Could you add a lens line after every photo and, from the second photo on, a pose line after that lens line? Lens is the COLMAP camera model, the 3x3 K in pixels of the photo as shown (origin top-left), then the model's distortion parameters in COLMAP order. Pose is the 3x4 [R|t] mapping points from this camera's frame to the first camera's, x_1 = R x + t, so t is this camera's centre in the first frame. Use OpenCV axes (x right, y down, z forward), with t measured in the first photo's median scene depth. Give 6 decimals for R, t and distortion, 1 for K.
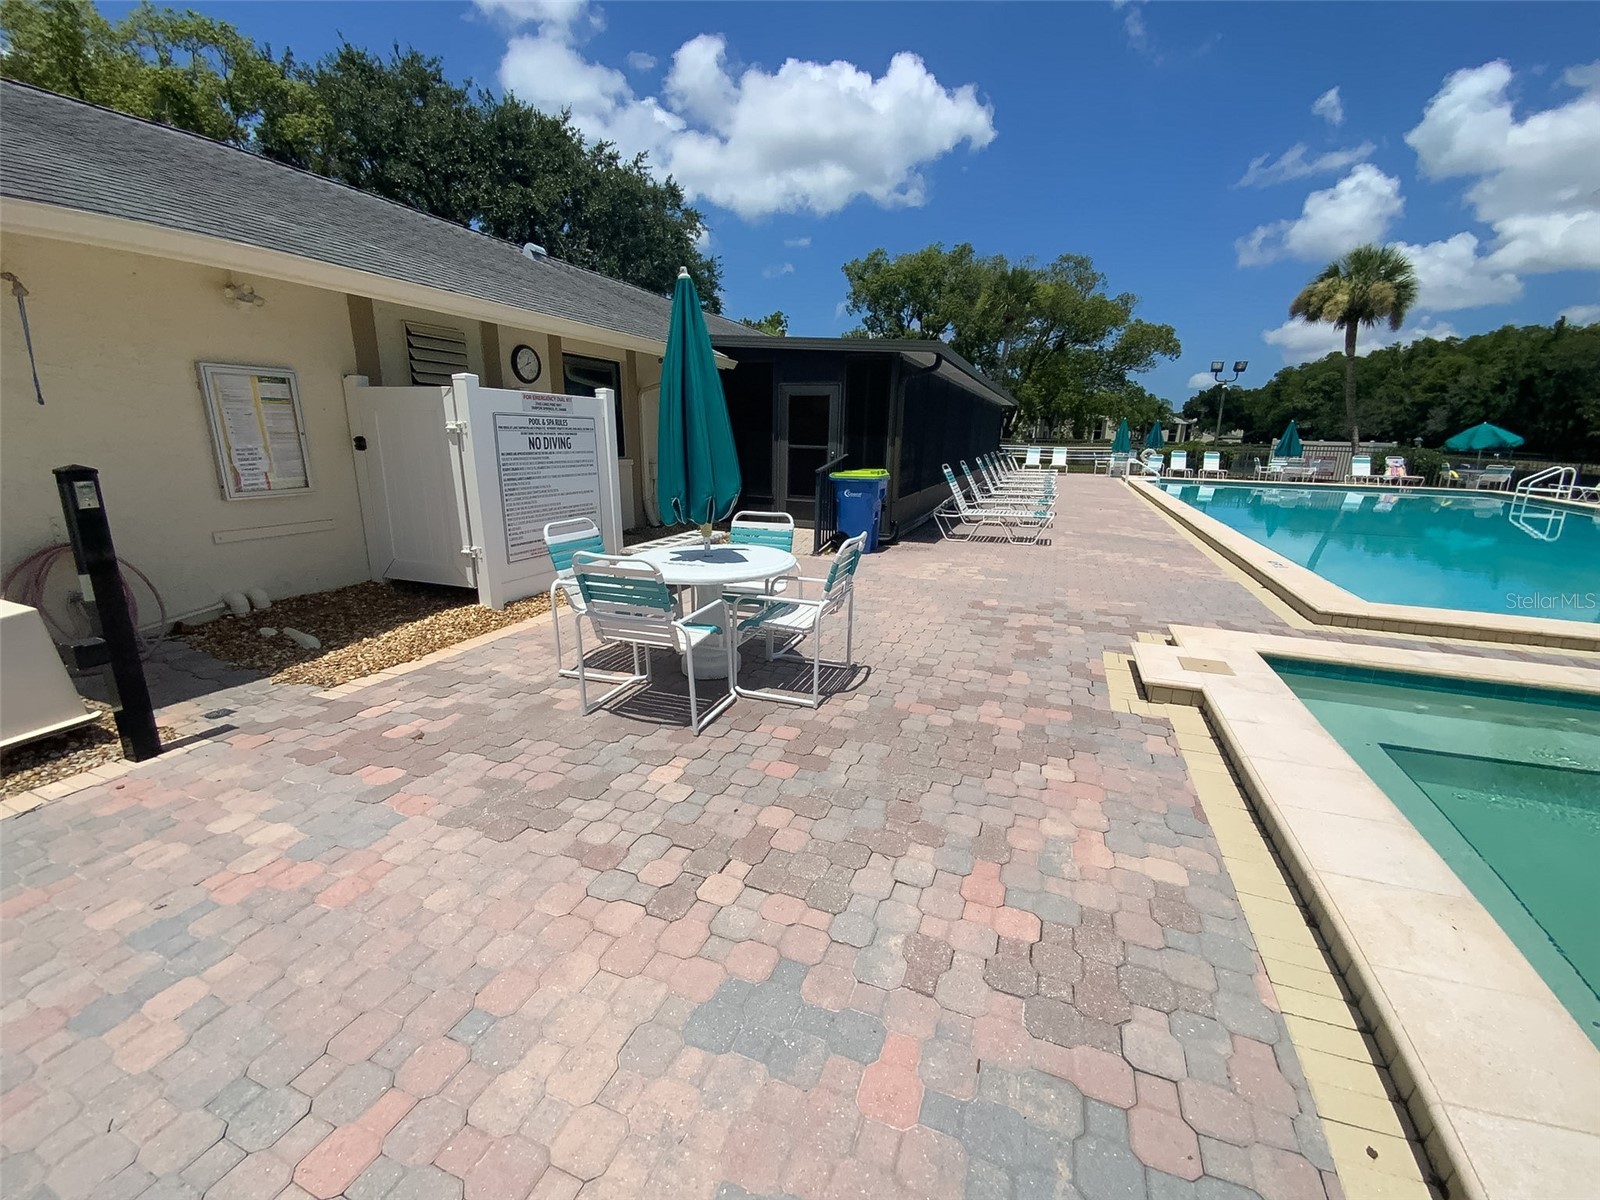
lens RADIAL K [[657.9, 0, 804.8], [0, 657.9, 600.9], [0, 0, 1]] dist [0.016211, -0.012218]
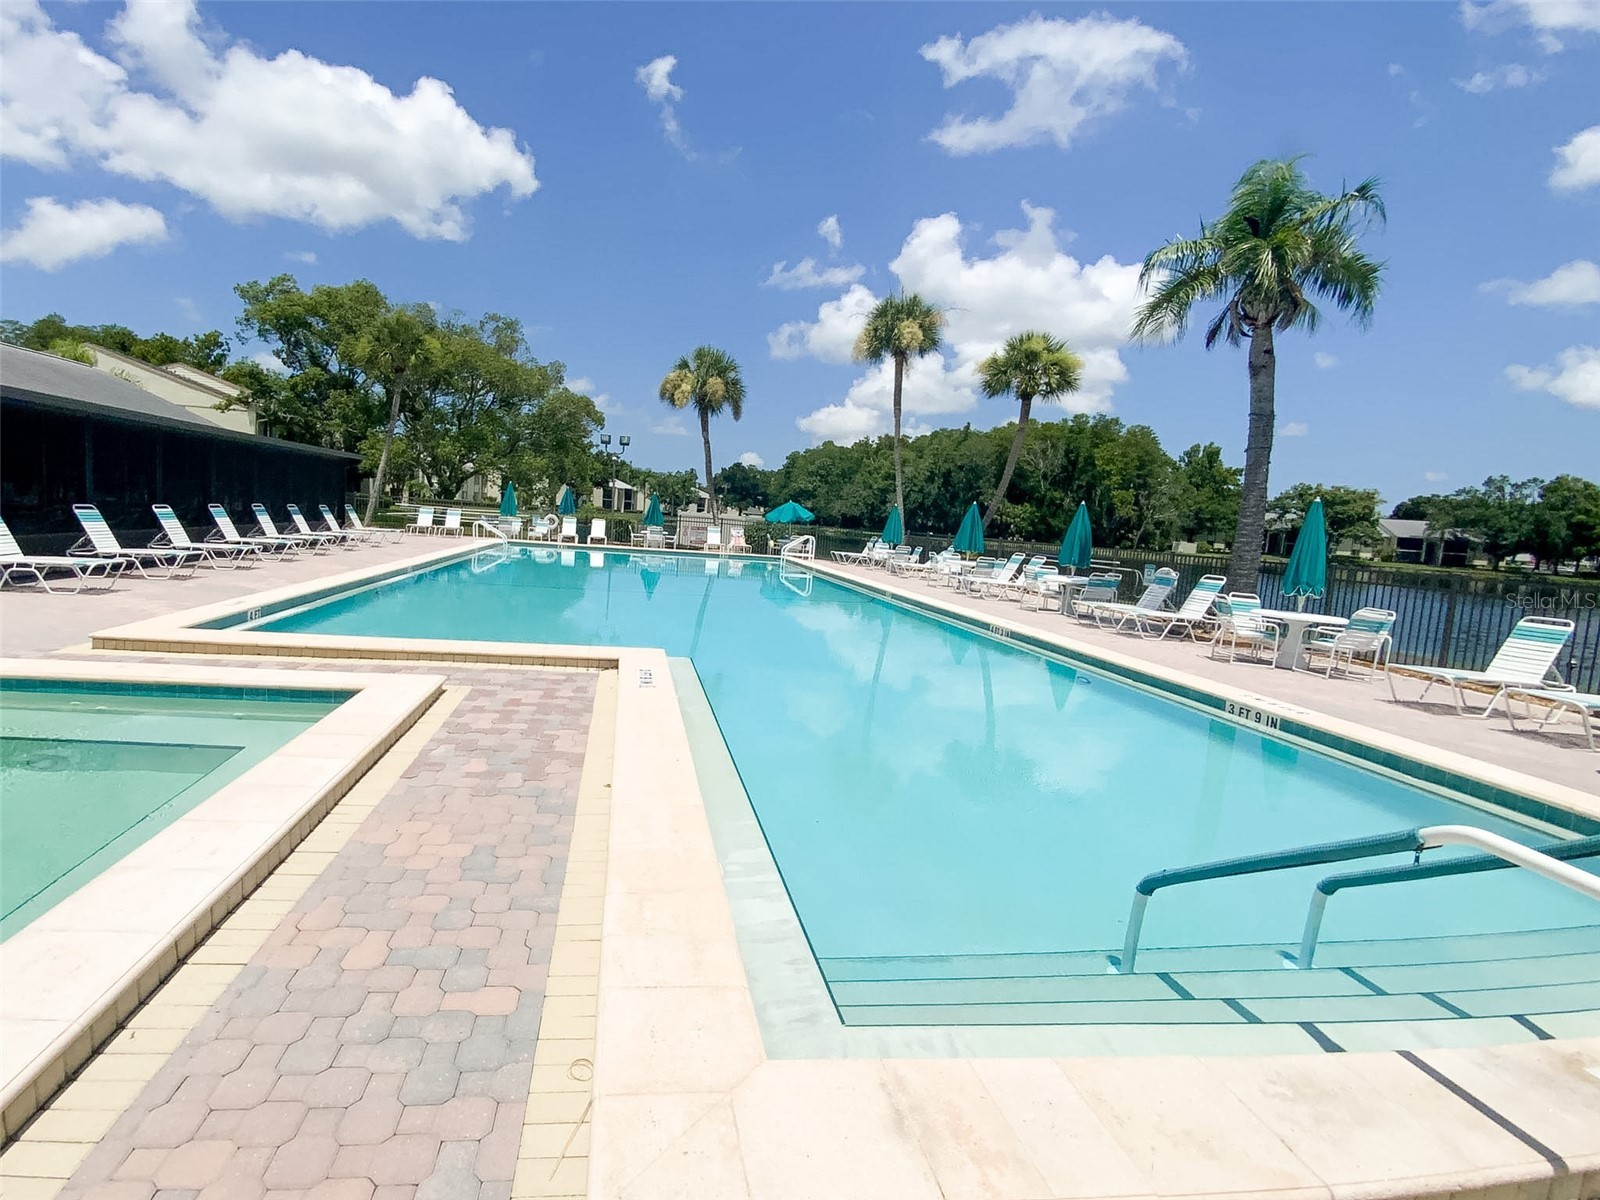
lens RADIAL K [[774.1, 0, 783.6], [0, 774.1, 597.4], [0, 0, 1]] dist [-0.002922, -0.001187]
pose [[0.894521, -0.010059, 0.446913, 0.323778], [0.066042, 0.991750, -0.109866, 0.037875], [-0.442121, 0.127793, 0.887805, -0.147025]]
